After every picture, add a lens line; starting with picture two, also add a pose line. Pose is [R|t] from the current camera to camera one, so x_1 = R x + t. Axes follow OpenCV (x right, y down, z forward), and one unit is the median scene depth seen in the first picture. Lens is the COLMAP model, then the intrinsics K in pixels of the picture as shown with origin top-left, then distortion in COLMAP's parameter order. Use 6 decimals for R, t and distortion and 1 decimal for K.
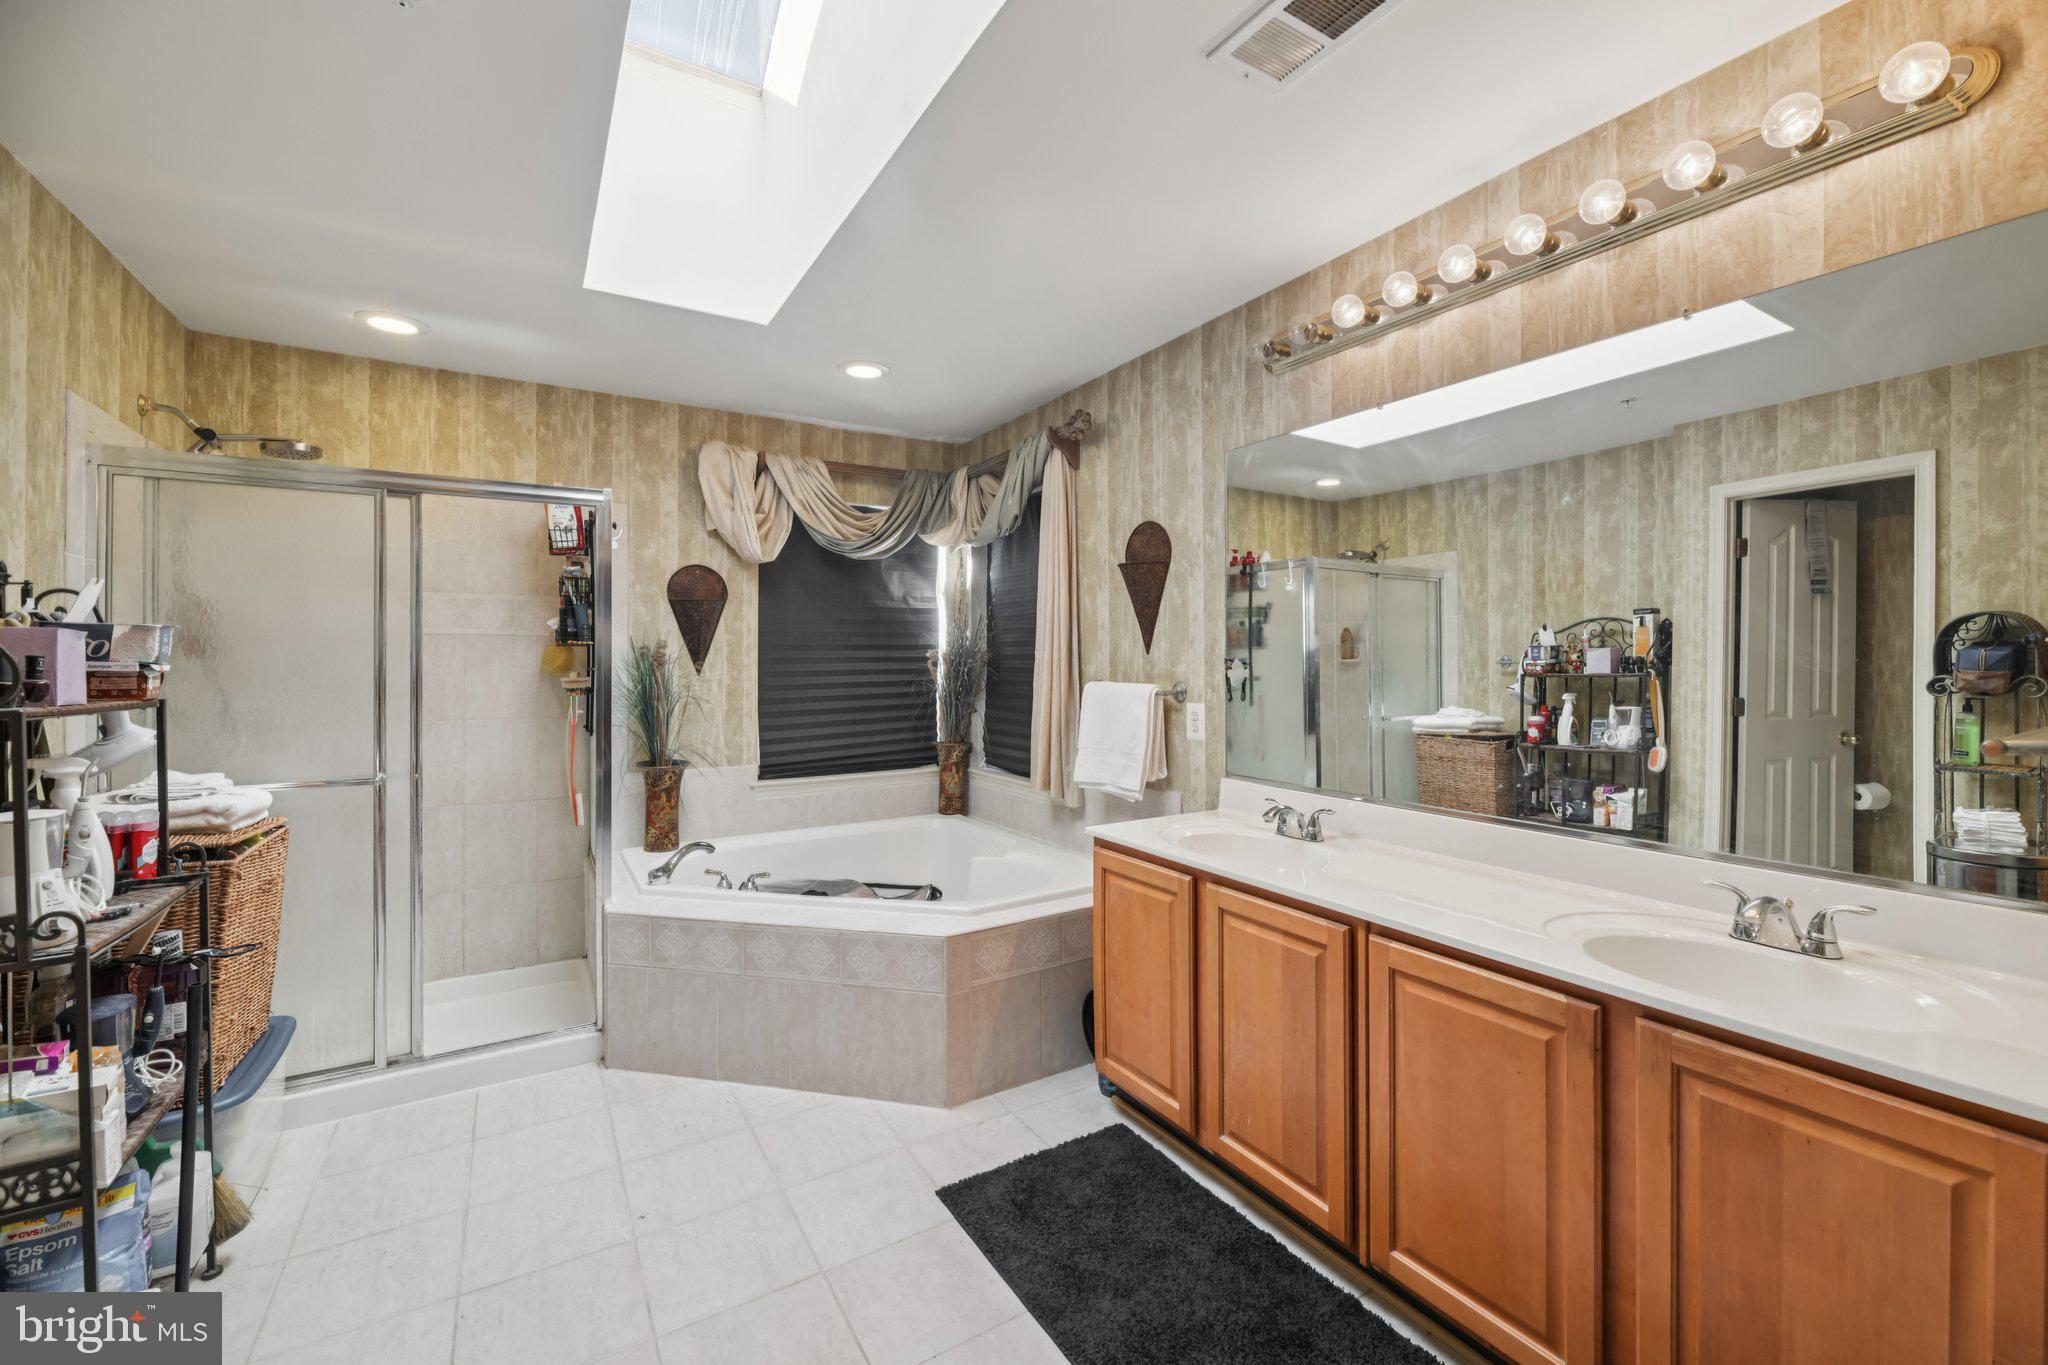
lens RADIAL K [[822.7, 0, 1027.2], [0, 822.7, 674.1], [0, 0, 1]] dist [0.000750, -0.003365]
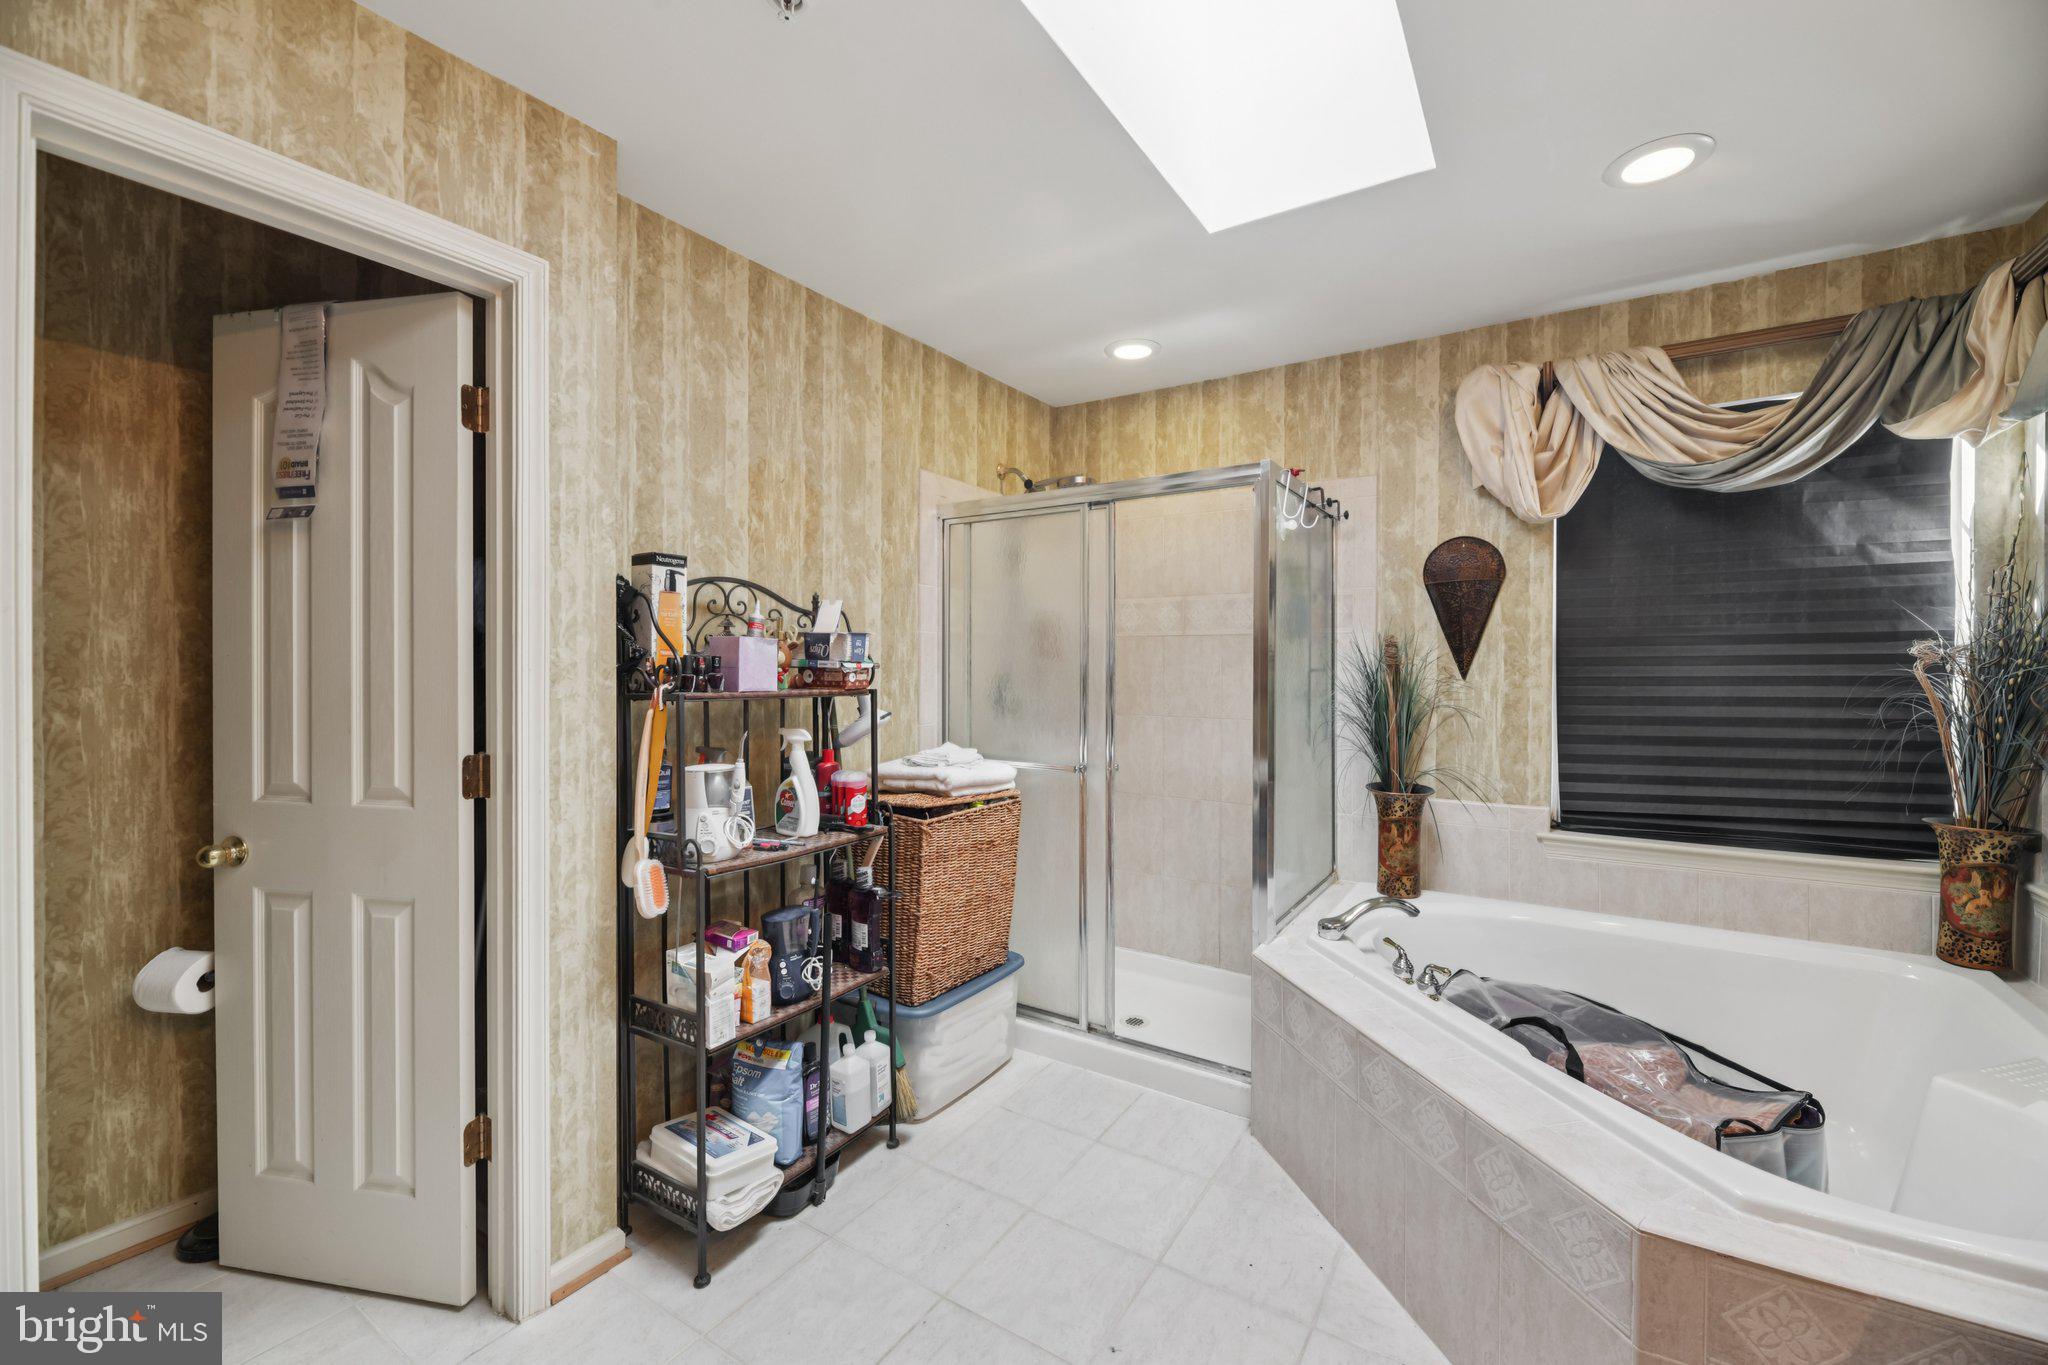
lens RADIAL K [[822.7, 0, 1027.2], [0, 822.7, 674.1], [0, 0, 1]] dist [0.000750, -0.003365]
pose [[0.446324, 0.016004, -0.894729, 0.111866], [-0.016519, 0.999817, 0.009643, -0.004846], [0.894719, 0.010476, 0.446506, 0.301451]]
